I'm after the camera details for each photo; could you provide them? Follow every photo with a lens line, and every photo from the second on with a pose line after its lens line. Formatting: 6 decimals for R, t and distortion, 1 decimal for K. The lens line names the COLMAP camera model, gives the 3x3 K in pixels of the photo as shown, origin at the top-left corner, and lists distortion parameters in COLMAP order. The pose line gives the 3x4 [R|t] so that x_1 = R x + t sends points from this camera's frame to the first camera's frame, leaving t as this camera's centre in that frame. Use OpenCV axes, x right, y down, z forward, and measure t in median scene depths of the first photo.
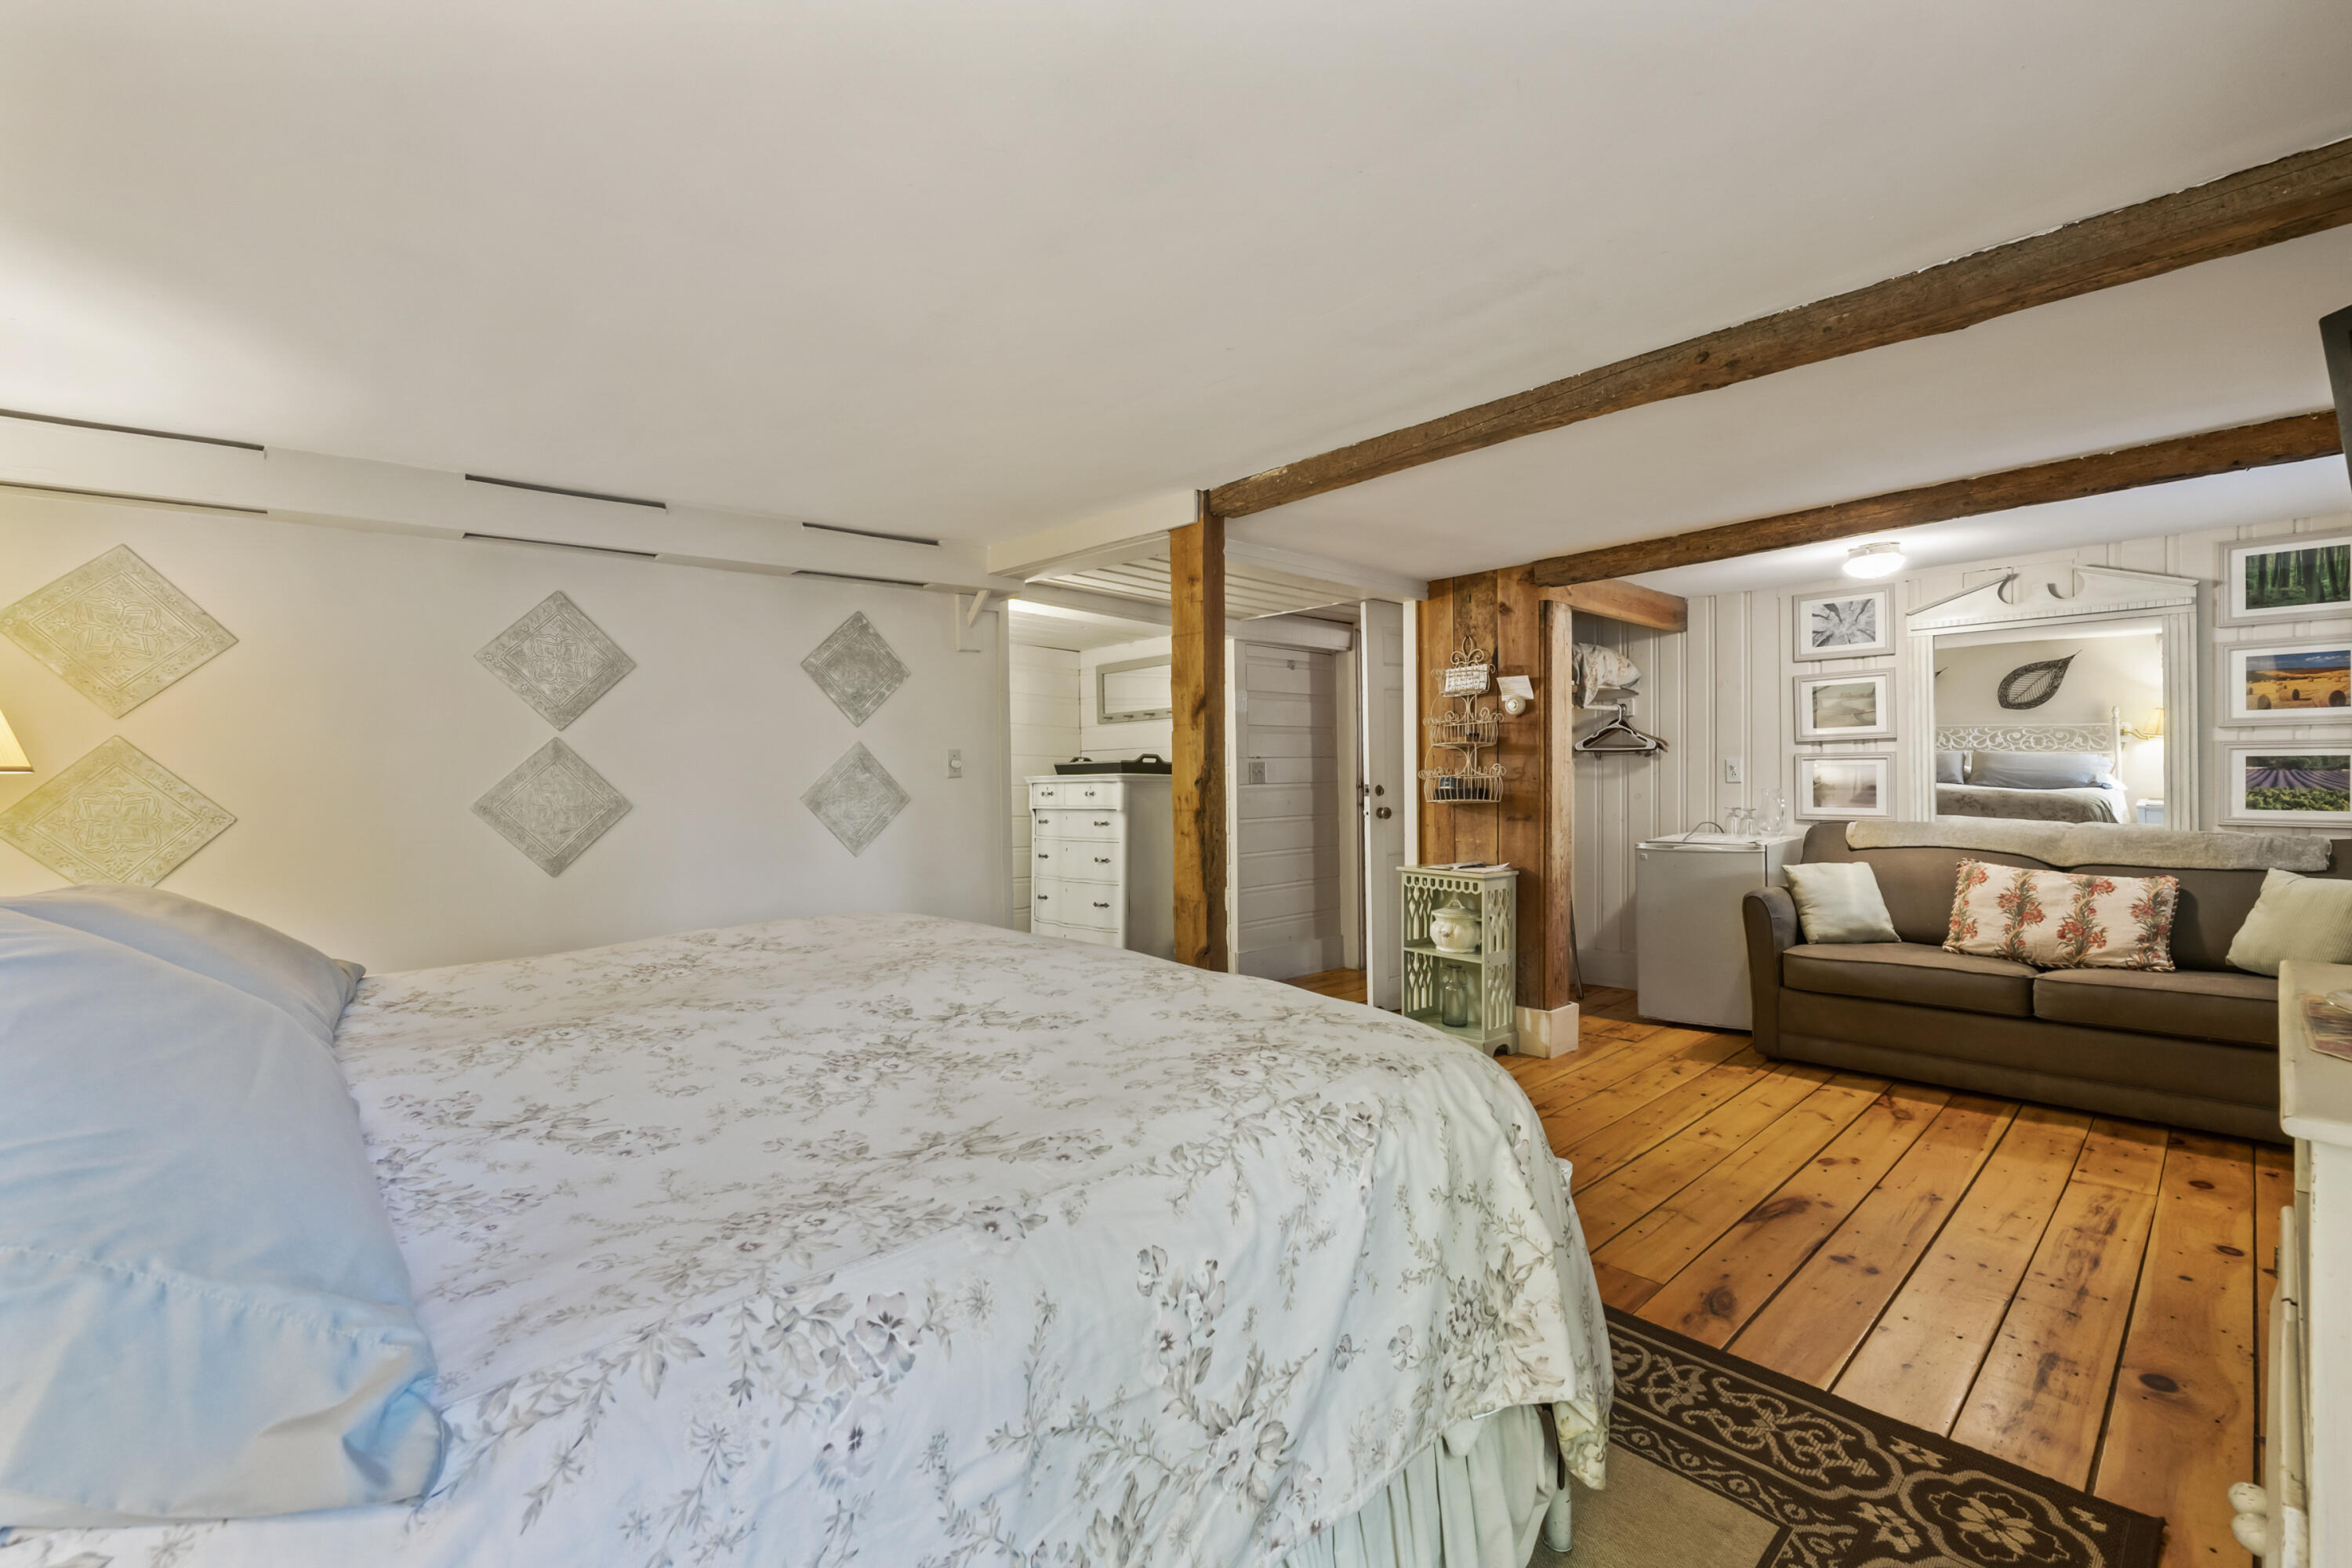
lens RADIAL K [[1014.8, 0, 1120.3], [0, 1014.8, 766.2], [0, 0, 1]] dist [-0.012930, -0.000563]
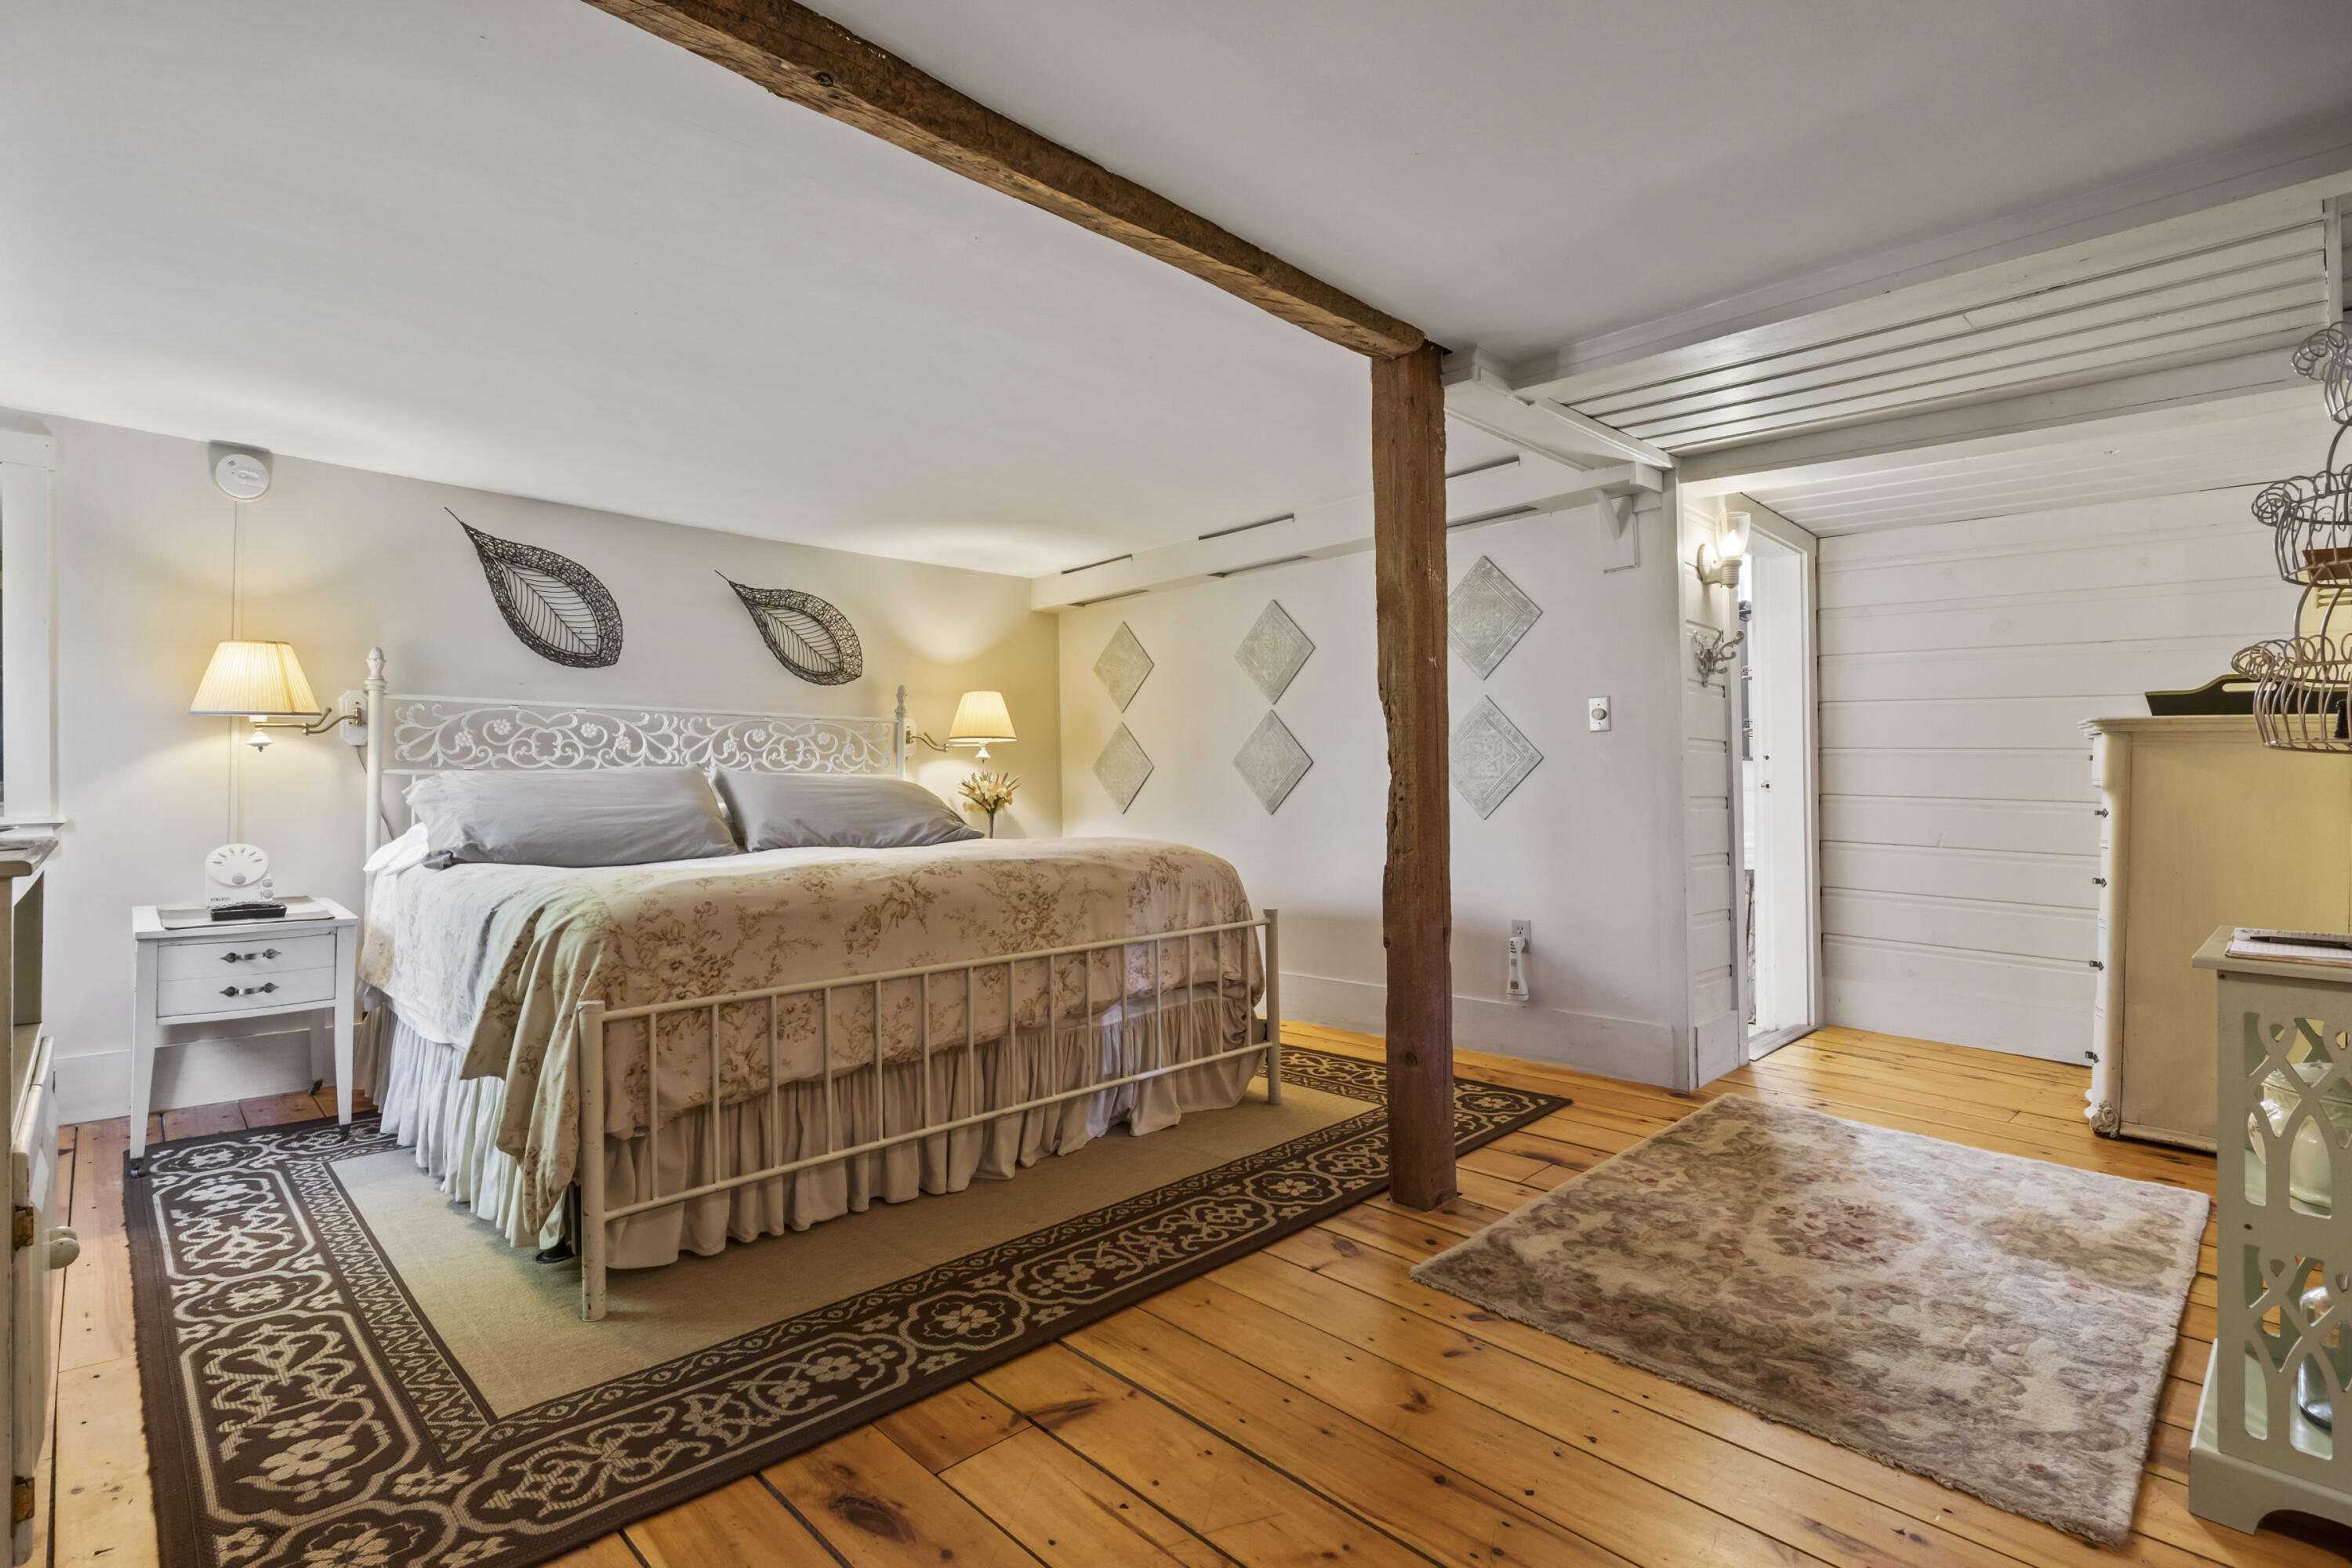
lens RADIAL K [[1112.1, 0, 1191.2], [0, 1112.1, 769.0], [0, 0, 1]] dist [-0.006104, 0.000577]
pose [[0.062731, 0.001077, -0.998030, 1.675461], [0.008654, 0.999961, 0.001623, 0.086412], [0.997993, -0.008739, 0.062719, 1.497710]]
